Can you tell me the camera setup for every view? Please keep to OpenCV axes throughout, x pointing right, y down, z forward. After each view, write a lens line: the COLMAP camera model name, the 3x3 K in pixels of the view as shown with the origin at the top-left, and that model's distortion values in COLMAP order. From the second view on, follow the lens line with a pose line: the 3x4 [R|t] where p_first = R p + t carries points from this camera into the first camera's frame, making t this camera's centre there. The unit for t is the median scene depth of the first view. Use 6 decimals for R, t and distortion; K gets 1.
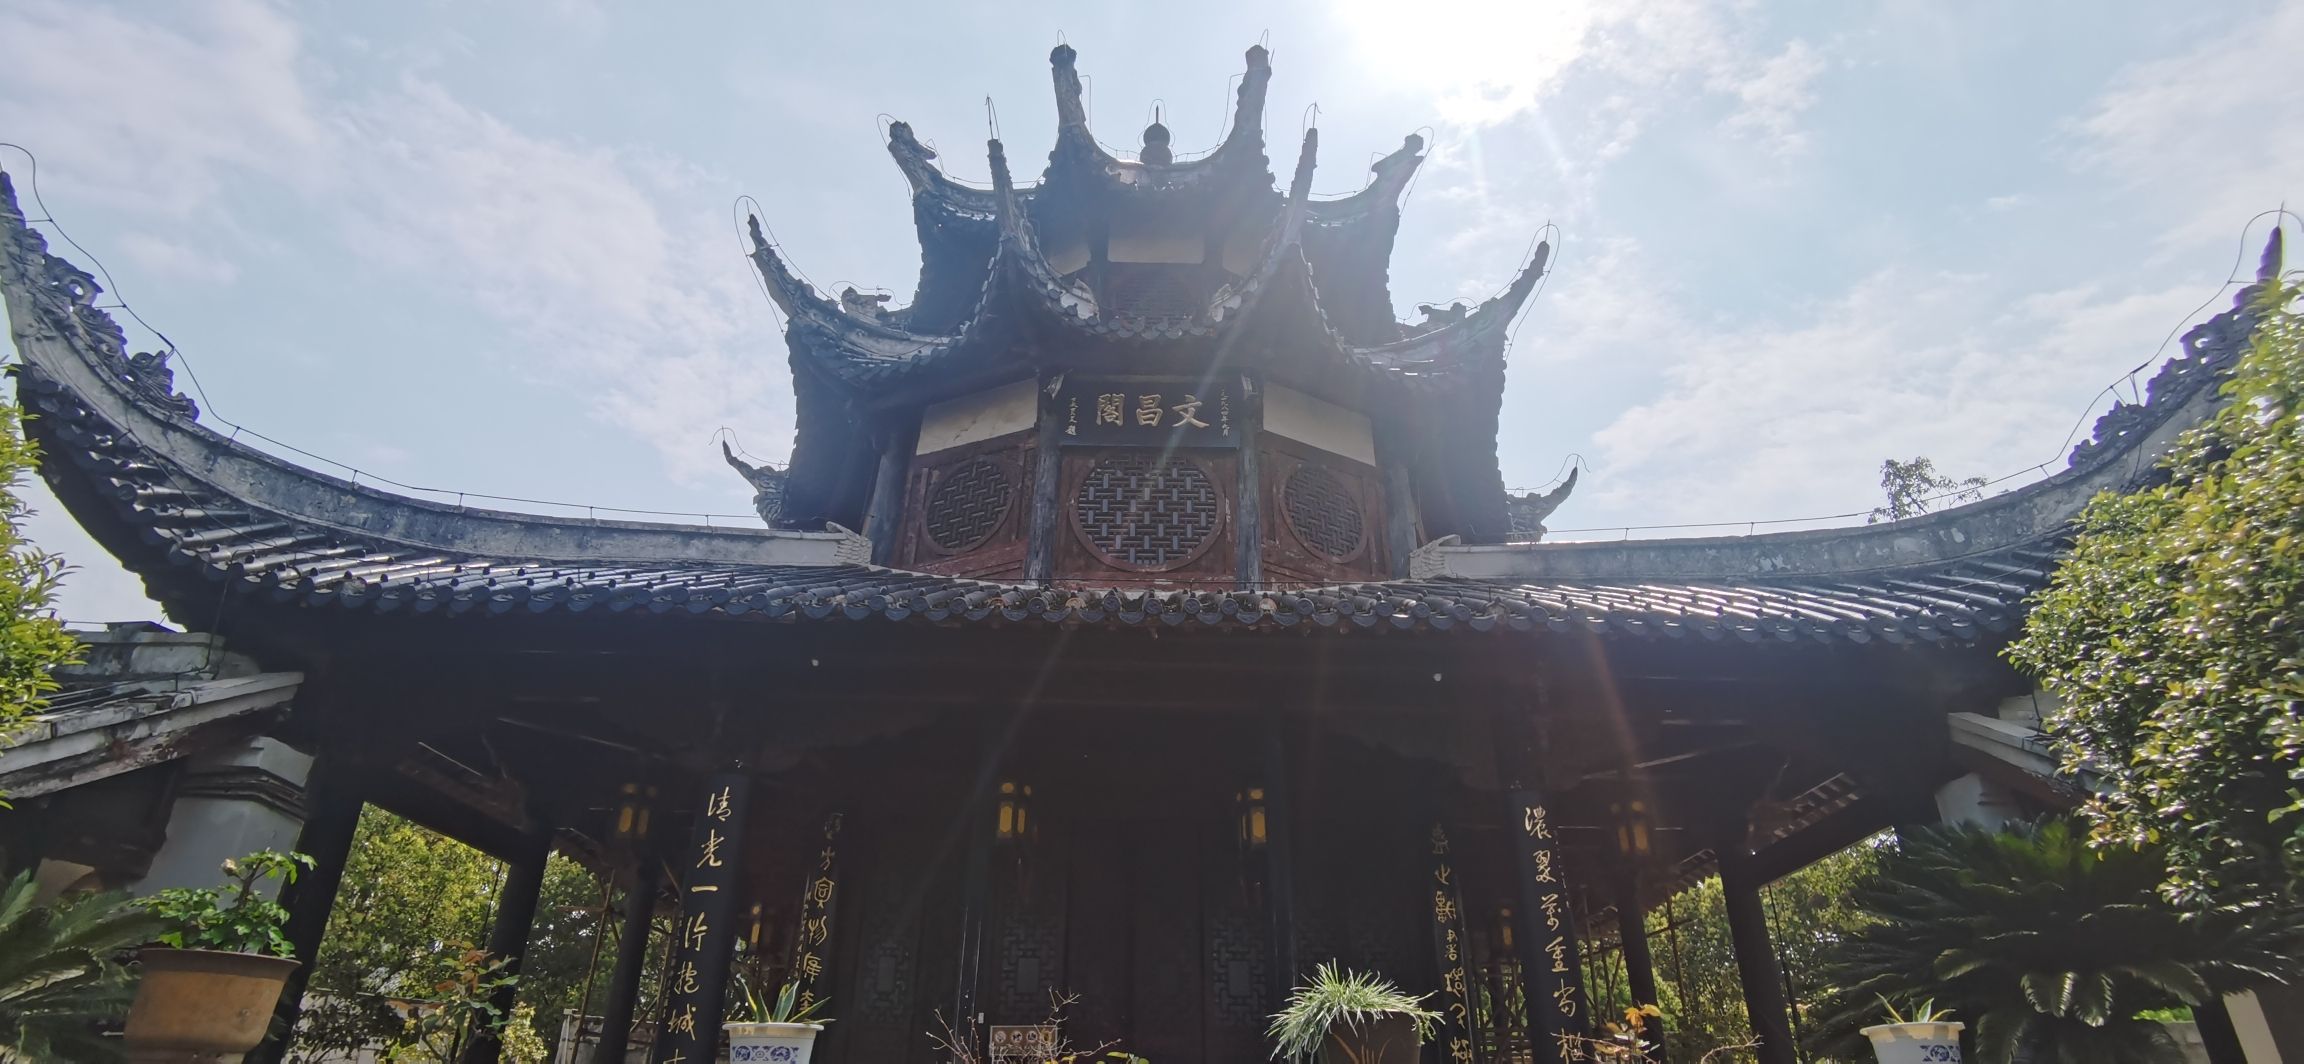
lens RADIAL K [[1162.4, 0, 1152.0], [0, 1162.4, 532.0], [0, 0, 1]] dist [0.022786, -0.000151]
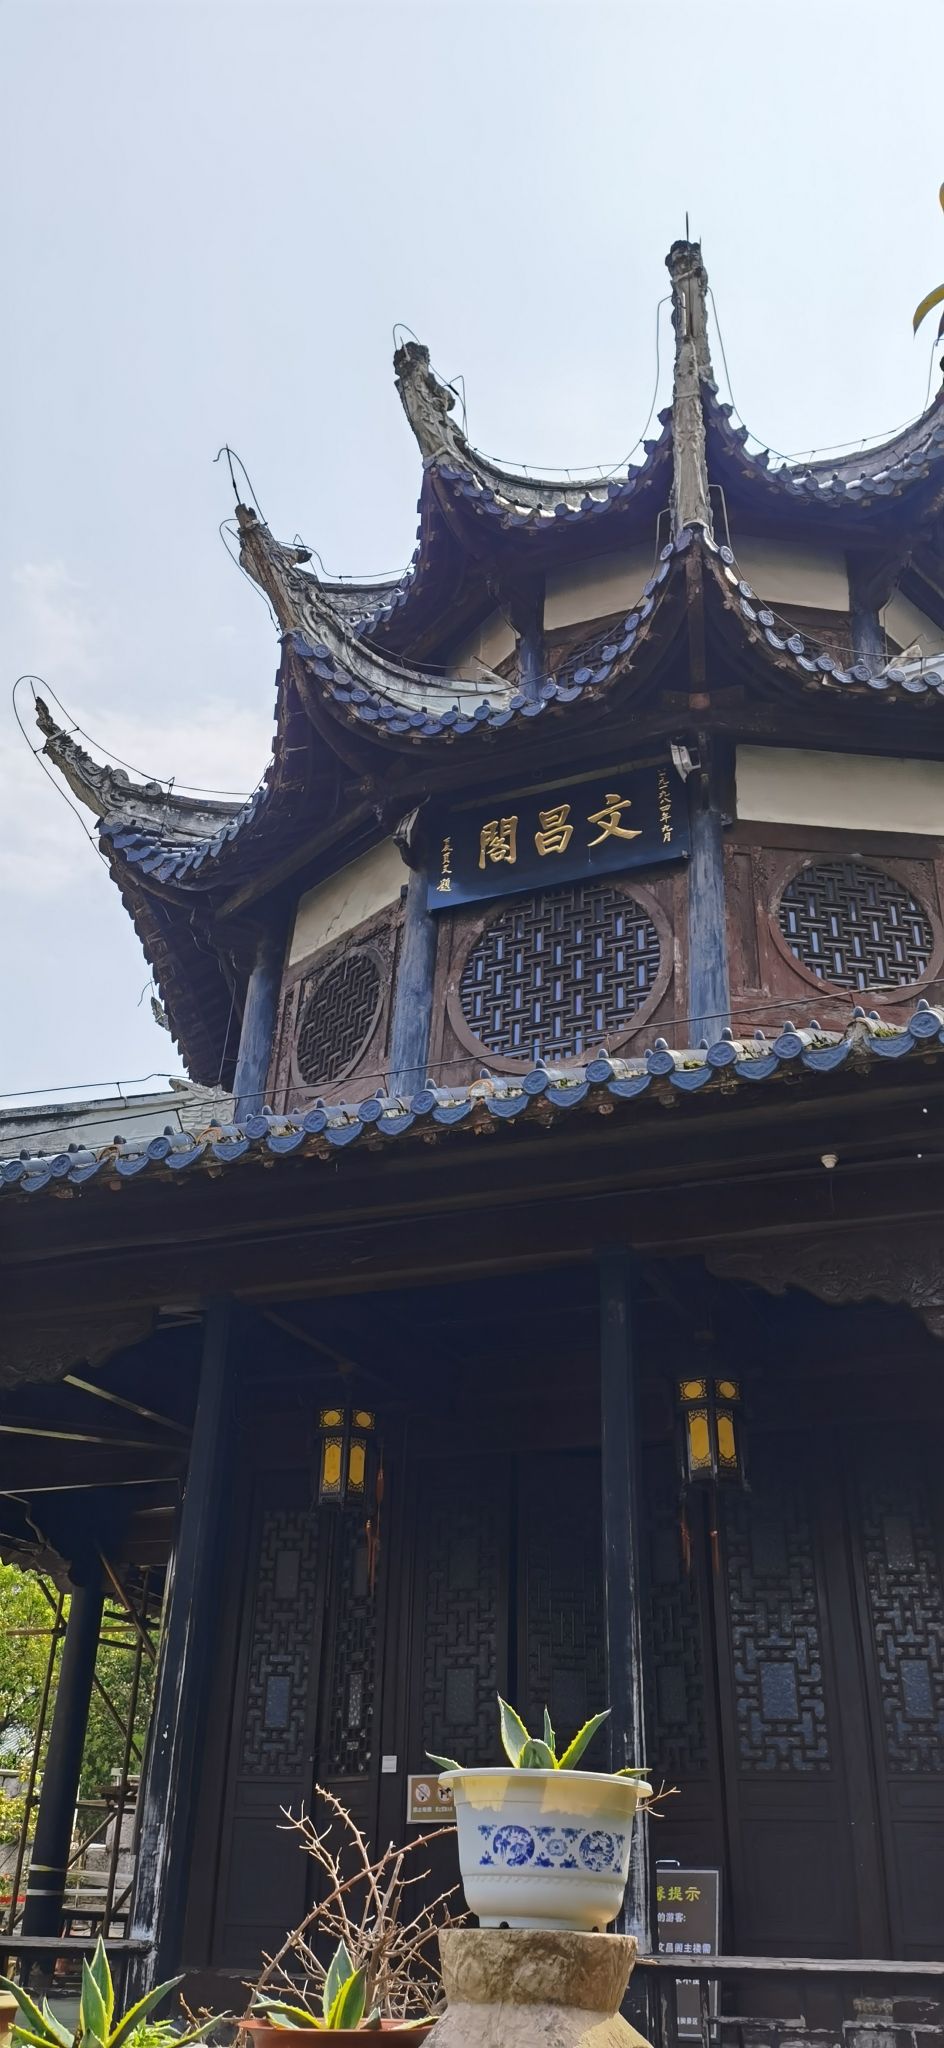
lens RADIAL K [[1603.7, 0, 455.9], [0, 1603.7, 1045.3], [0, 0, 1]] dist [0.035660, 0.002411]
pose [[0.914844, -0.177612, -0.362650, 0.255308], [0.171287, 0.983961, -0.049807, 0.051425], [0.365679, -0.016551, 0.930594, 0.125201]]
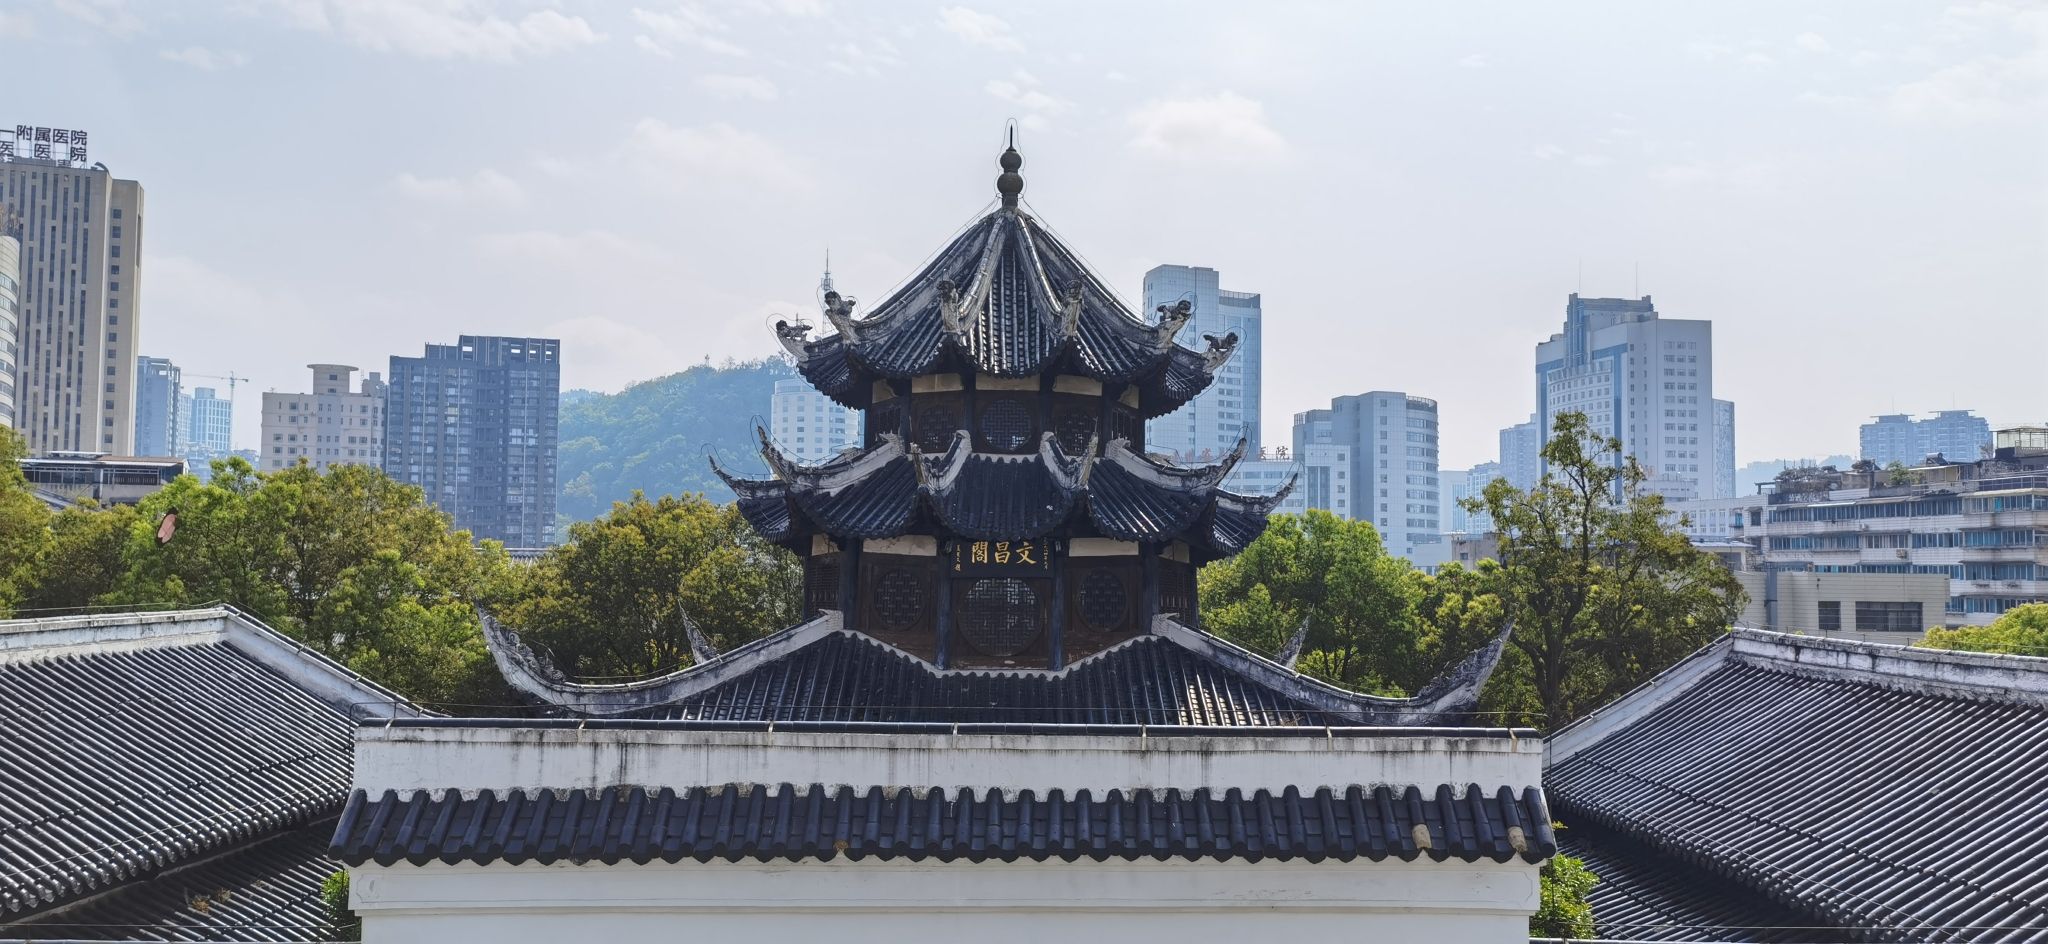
lens RADIAL K [[1603.7, 0, 1026.7], [0, 1603.7, 512.2], [0, 0, 1]] dist [0.035660, 0.002411]
pose [[0.999870, 0.007046, 0.014500, -0.001524], [-0.012471, 0.908041, 0.418695, -1.152762], [-0.010217, -0.418822, 0.908011, -1.135011]]
